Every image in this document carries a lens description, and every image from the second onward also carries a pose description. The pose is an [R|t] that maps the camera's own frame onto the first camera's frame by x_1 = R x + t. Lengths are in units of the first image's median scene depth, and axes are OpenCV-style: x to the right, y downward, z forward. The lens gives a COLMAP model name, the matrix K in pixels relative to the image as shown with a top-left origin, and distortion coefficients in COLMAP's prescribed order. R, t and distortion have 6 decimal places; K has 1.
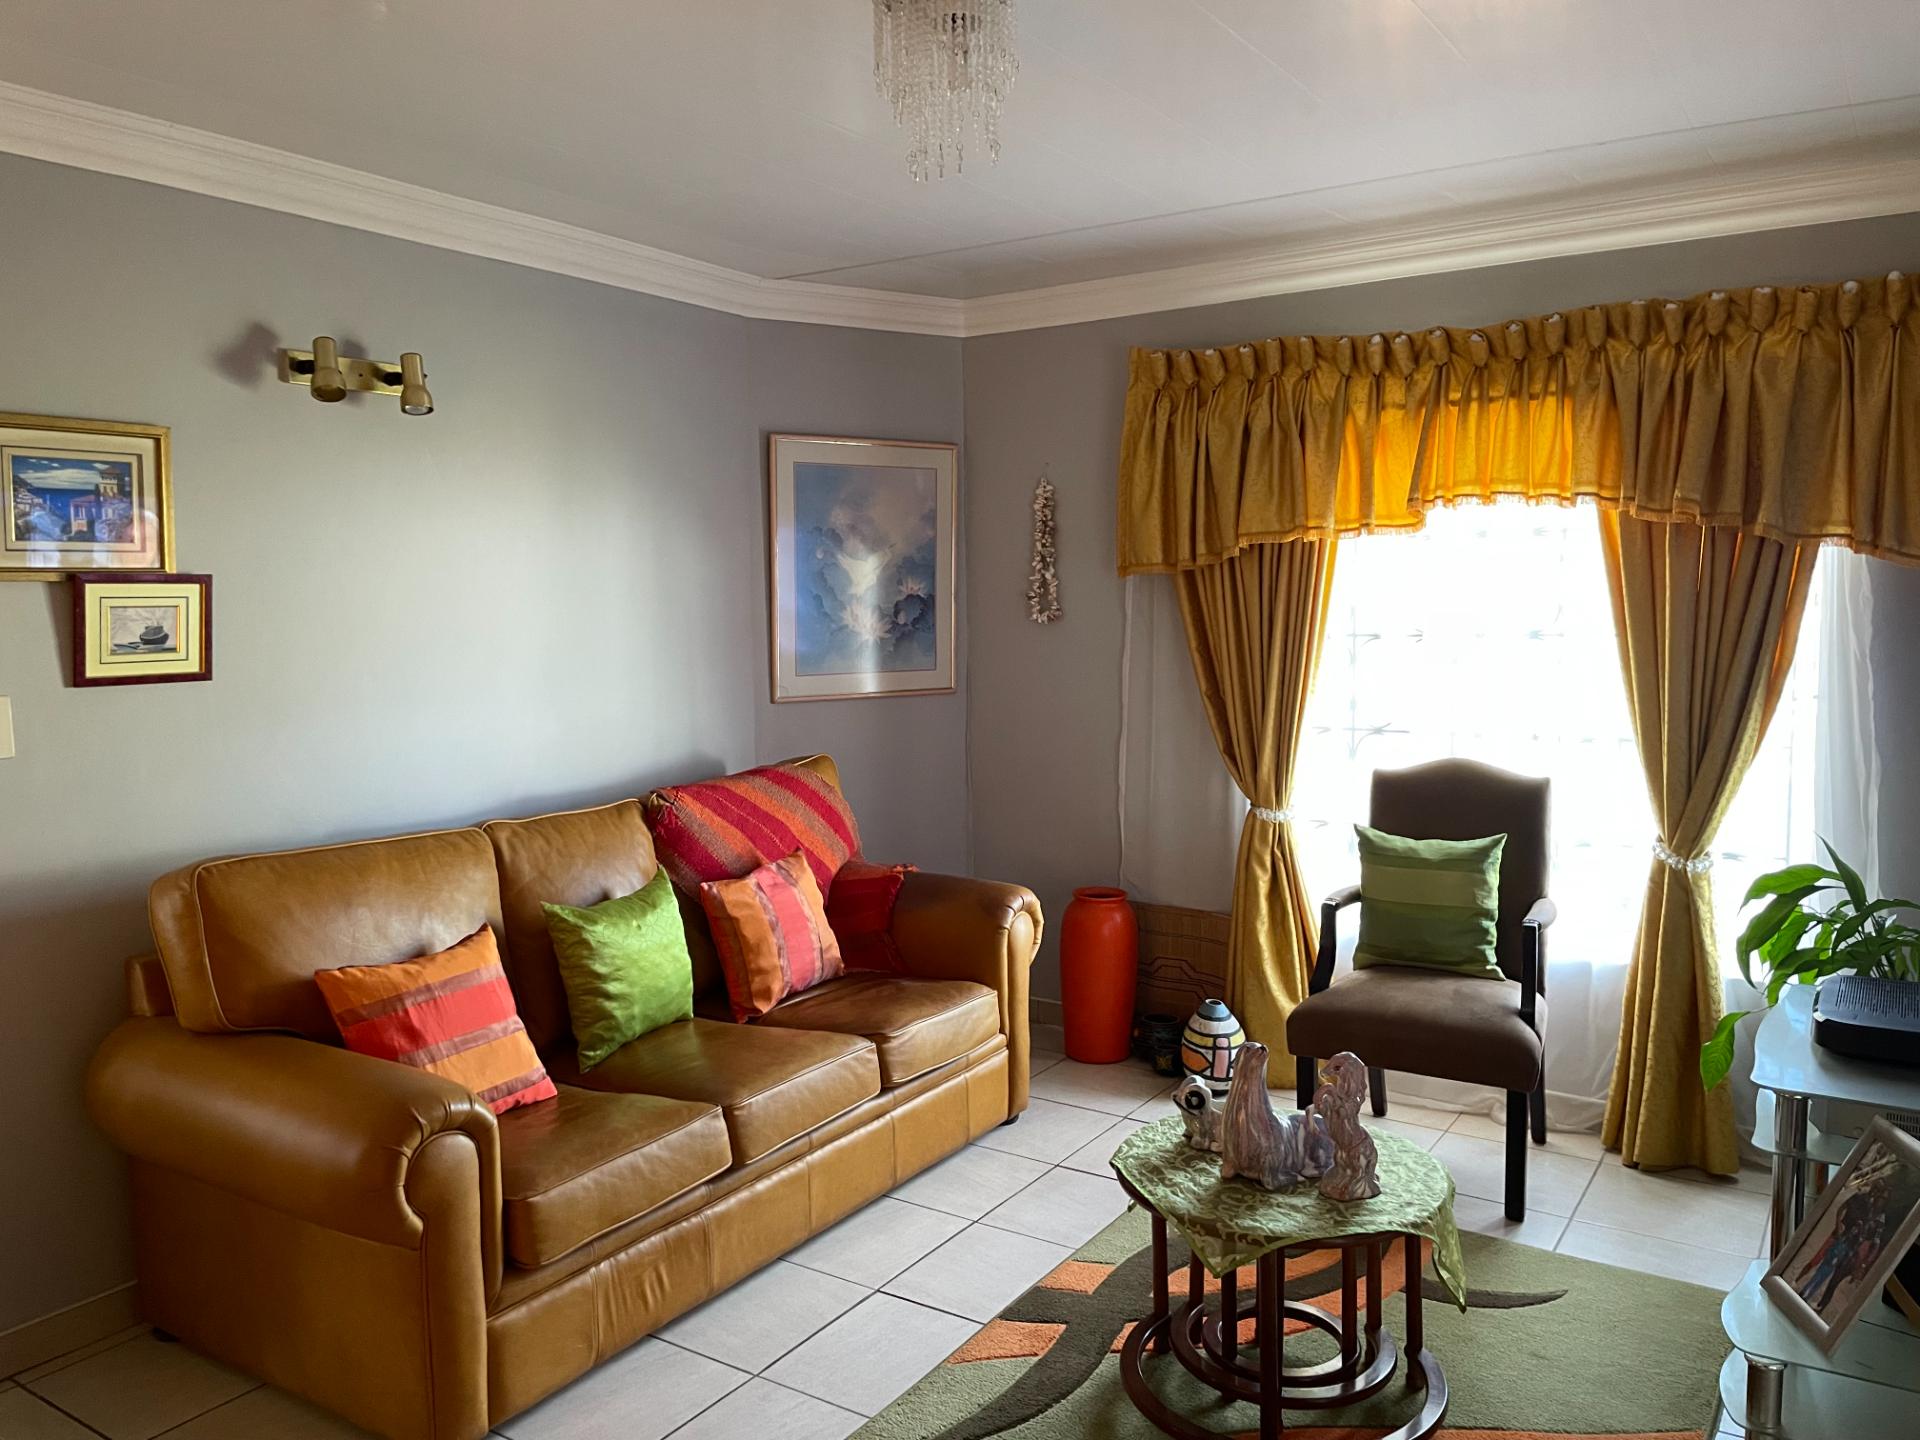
lens RADIAL K [[1453.1, 0, 967.6], [0, 1453.1, 714.3], [0, 0, 1]] dist [0.105745, -0.132677]
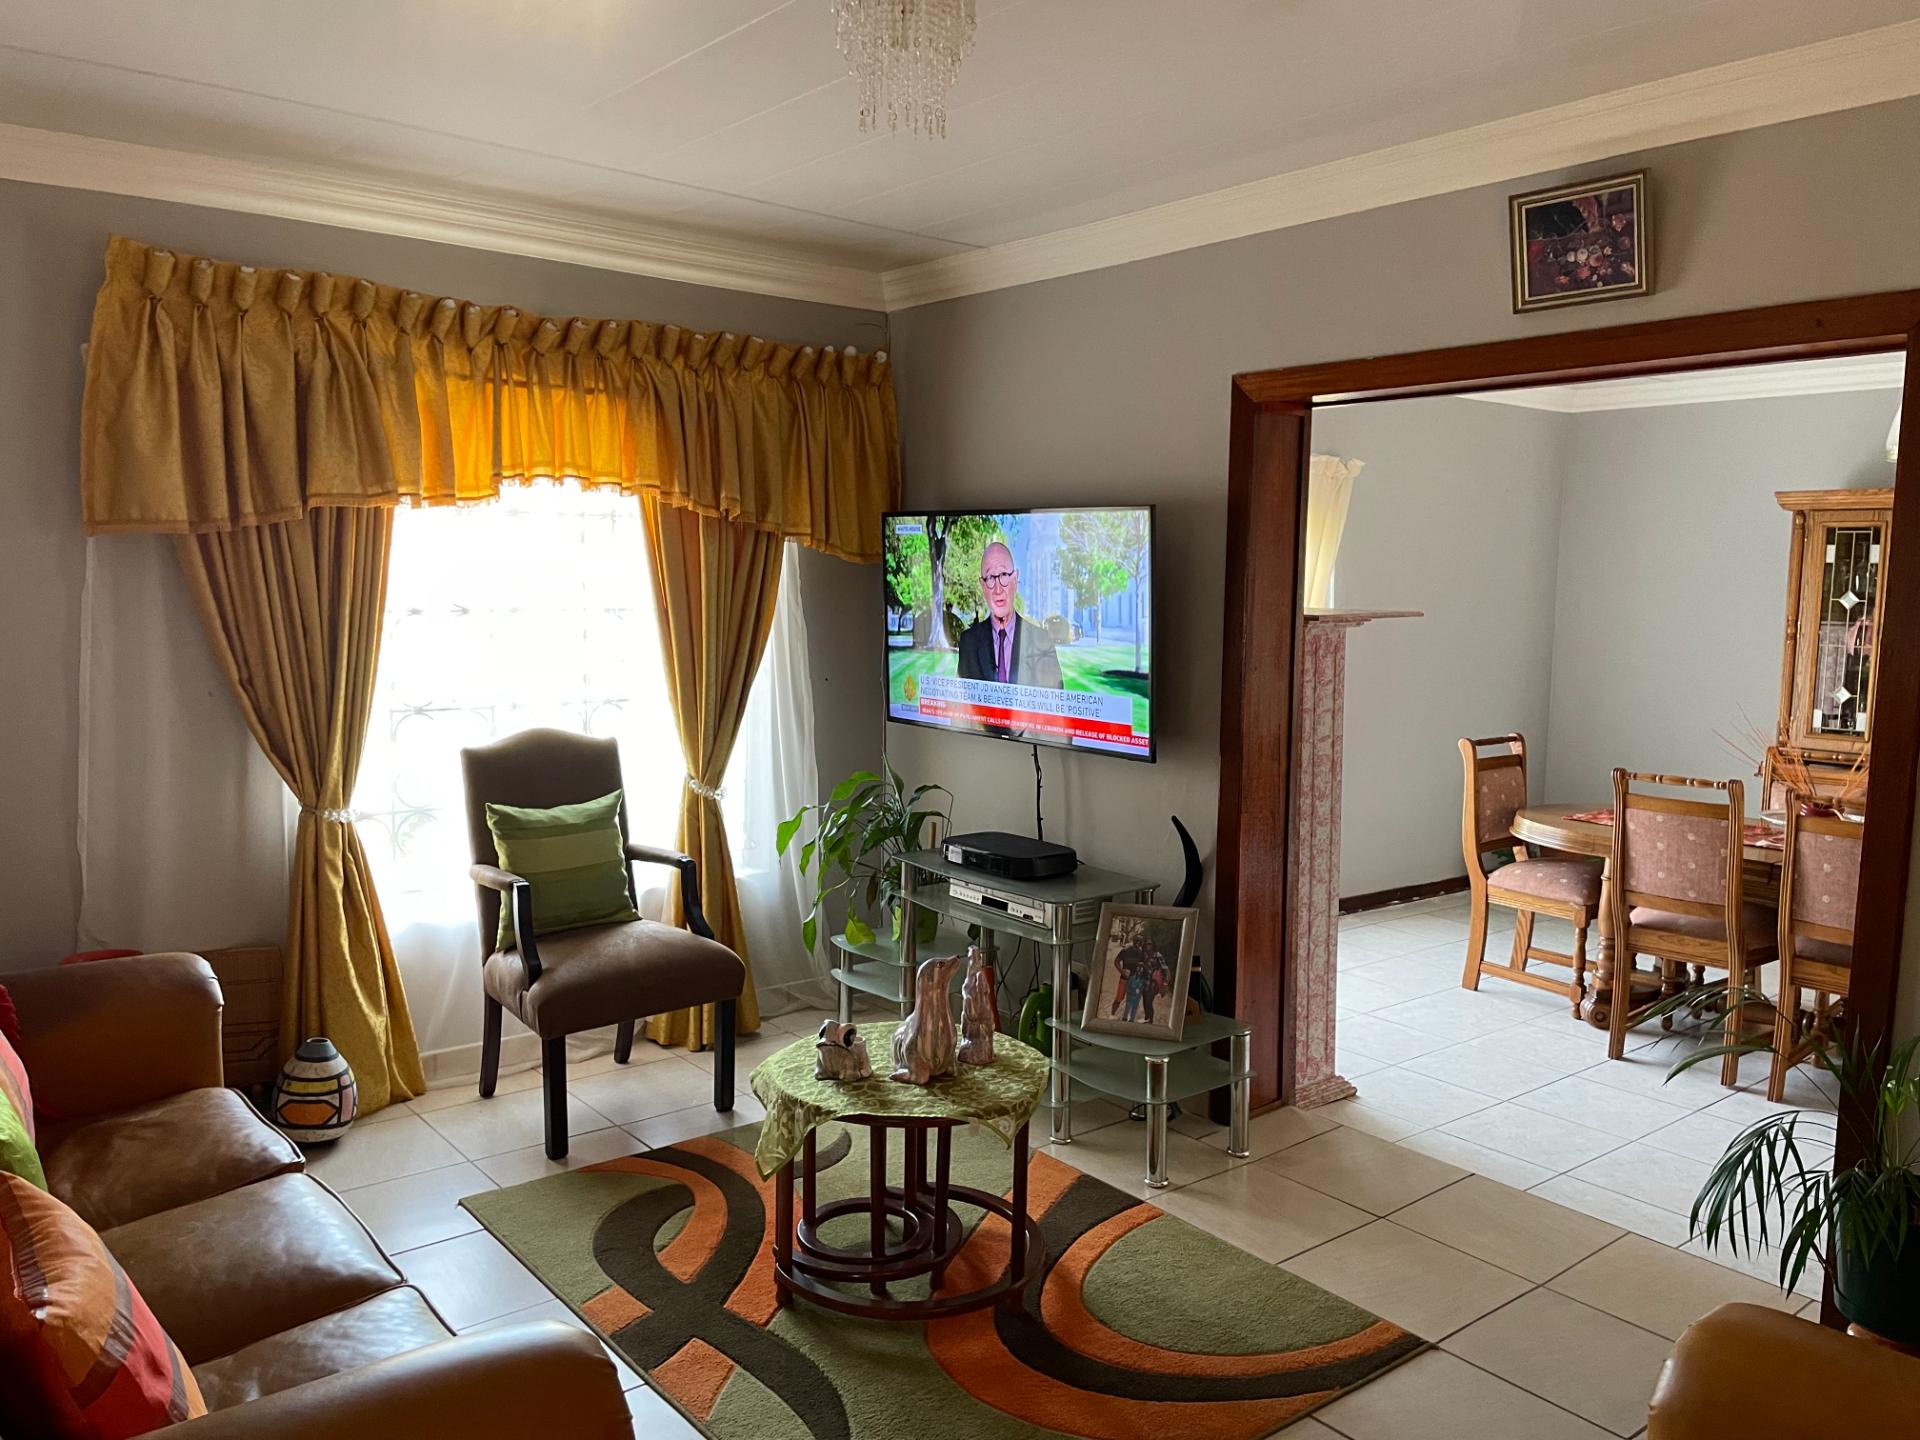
lens RADIAL K [[1453.1, 0, 967.6], [0, 1453.1, 714.3], [0, 0, 1]] dist [0.105745, -0.132677]
pose [[0.302426, -0.076934, 0.950063, -0.604258], [0.061746, 0.996225, 0.061017, -0.026343], [-0.951171, 0.040209, 0.306035, 0.422086]]
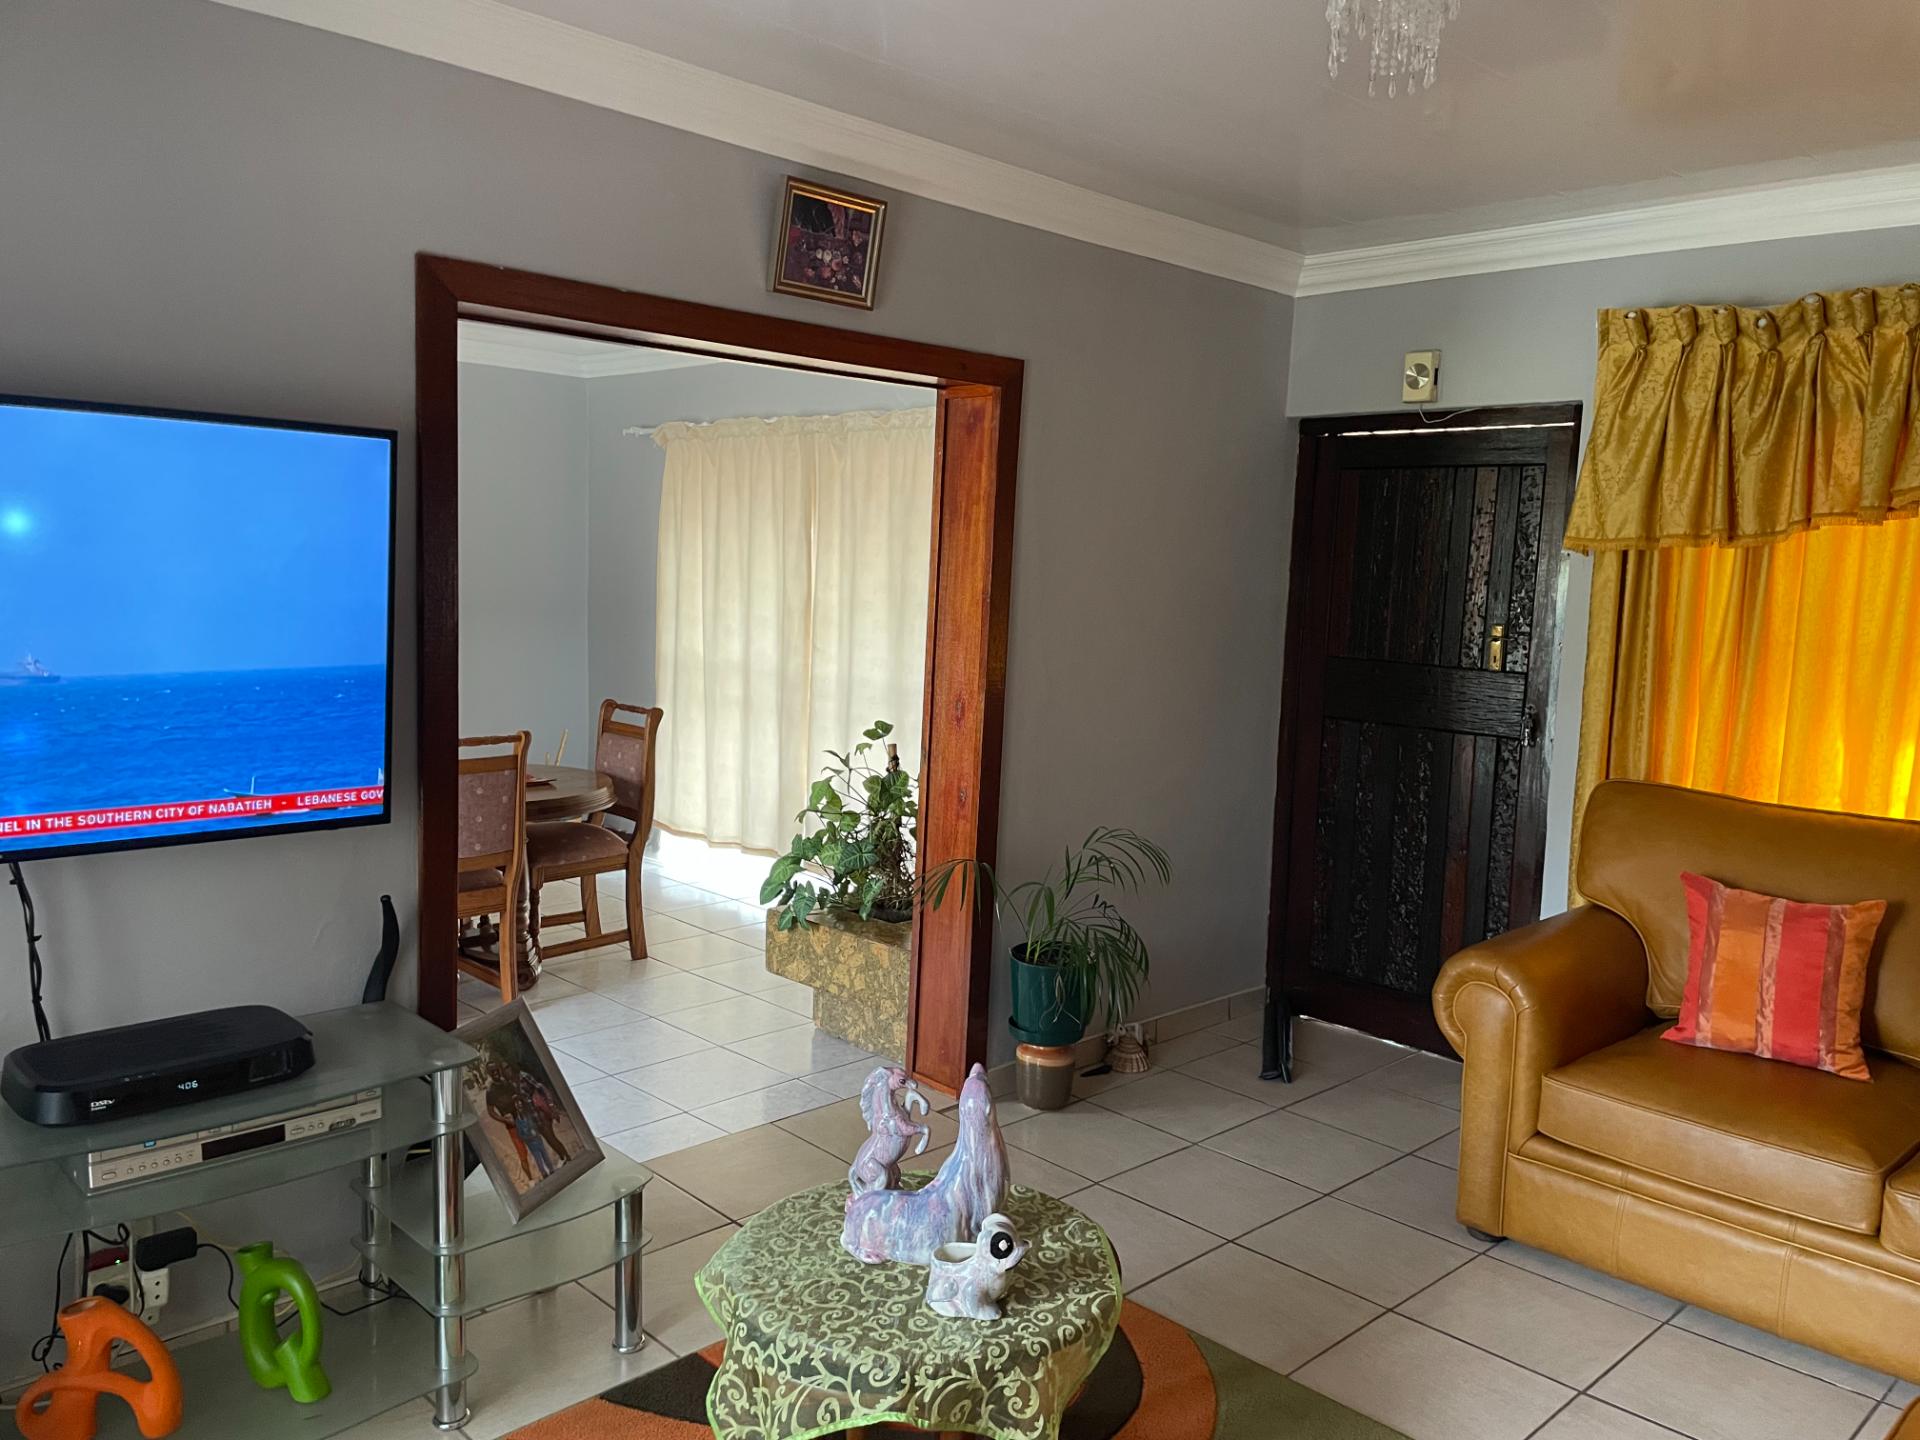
lens RADIAL K [[1453.1, 0, 967.6], [0, 1453.1, 714.3], [0, 0, 1]] dist [0.105745, -0.132677]
pose [[-0.977504, -0.051591, 0.204511, 0.023267], [-0.011308, 0.981048, 0.193436, -0.109944], [-0.210614, 0.186772, -0.959561, 1.229669]]
